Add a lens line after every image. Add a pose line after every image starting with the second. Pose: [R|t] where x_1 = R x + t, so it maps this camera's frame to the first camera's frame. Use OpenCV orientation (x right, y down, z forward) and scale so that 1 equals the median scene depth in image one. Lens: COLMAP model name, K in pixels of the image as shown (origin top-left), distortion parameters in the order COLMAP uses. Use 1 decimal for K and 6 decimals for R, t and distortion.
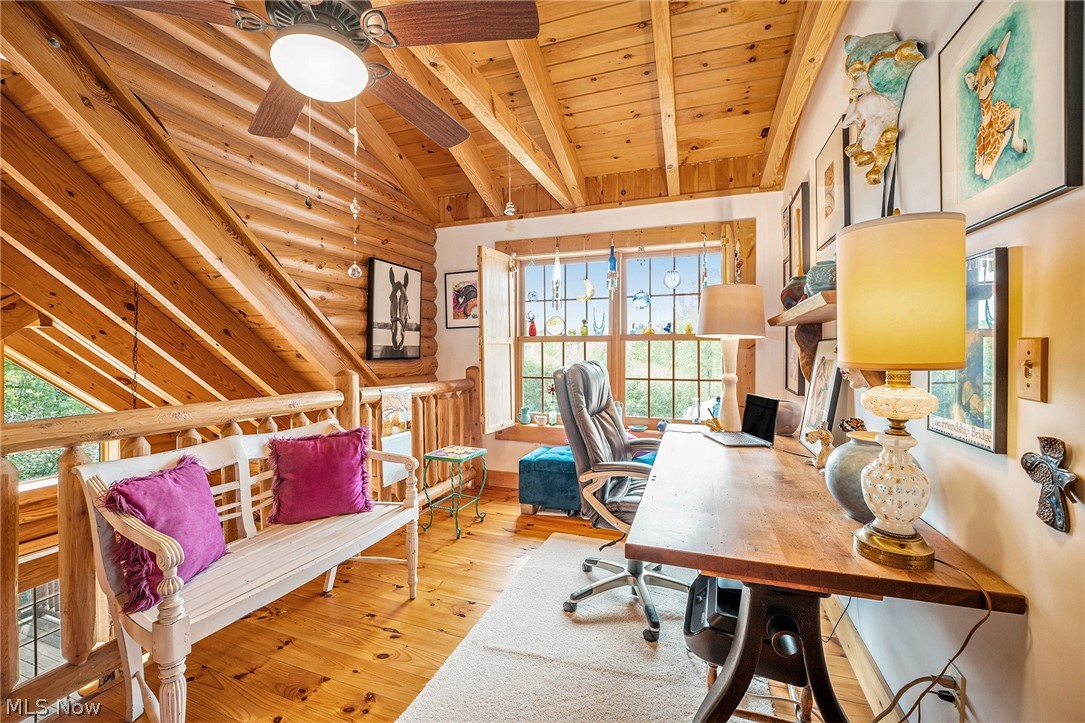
lens RADIAL K [[446.0, 0, 544.7], [0, 446.0, 355.8], [0, 0, 1]] dist [-0.009378, -0.000292]
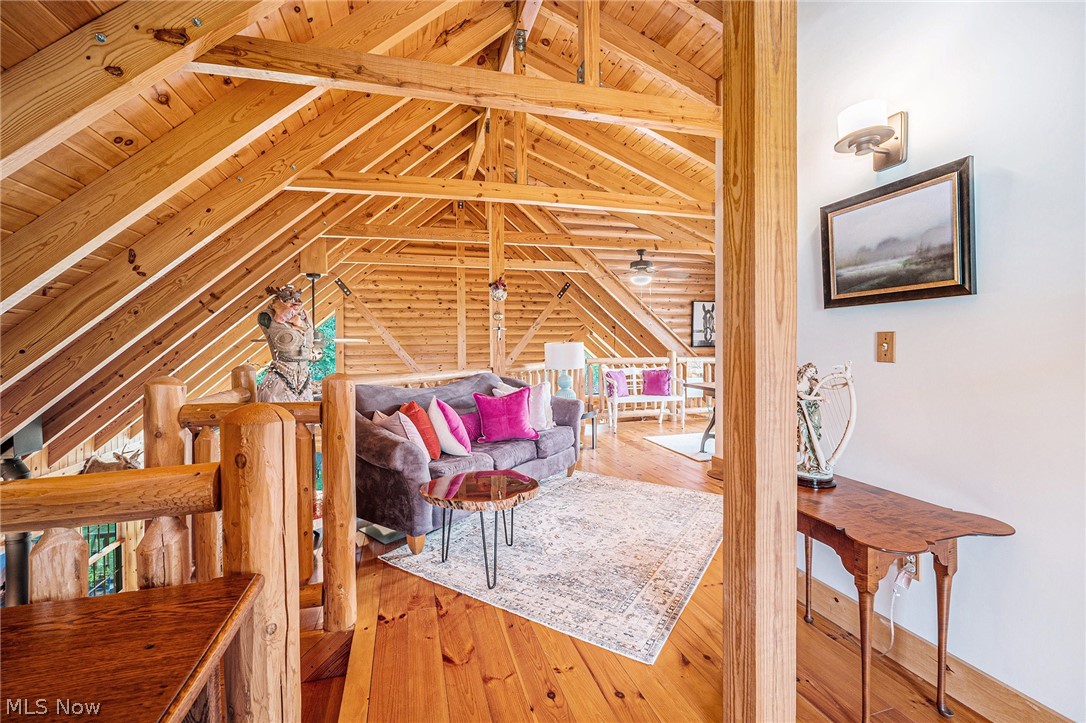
lens RADIAL K [[446.4, 0, 540.6], [0, 446.4, 353.0], [0, 0, 1]] dist [-0.009378, -0.000292]
pose [[0.595670, 0.009300, -0.803176, 0.956485], [0.002692, 0.999904, 0.013575, 0.007548], [0.803225, -0.010249, 0.595588, -0.951530]]
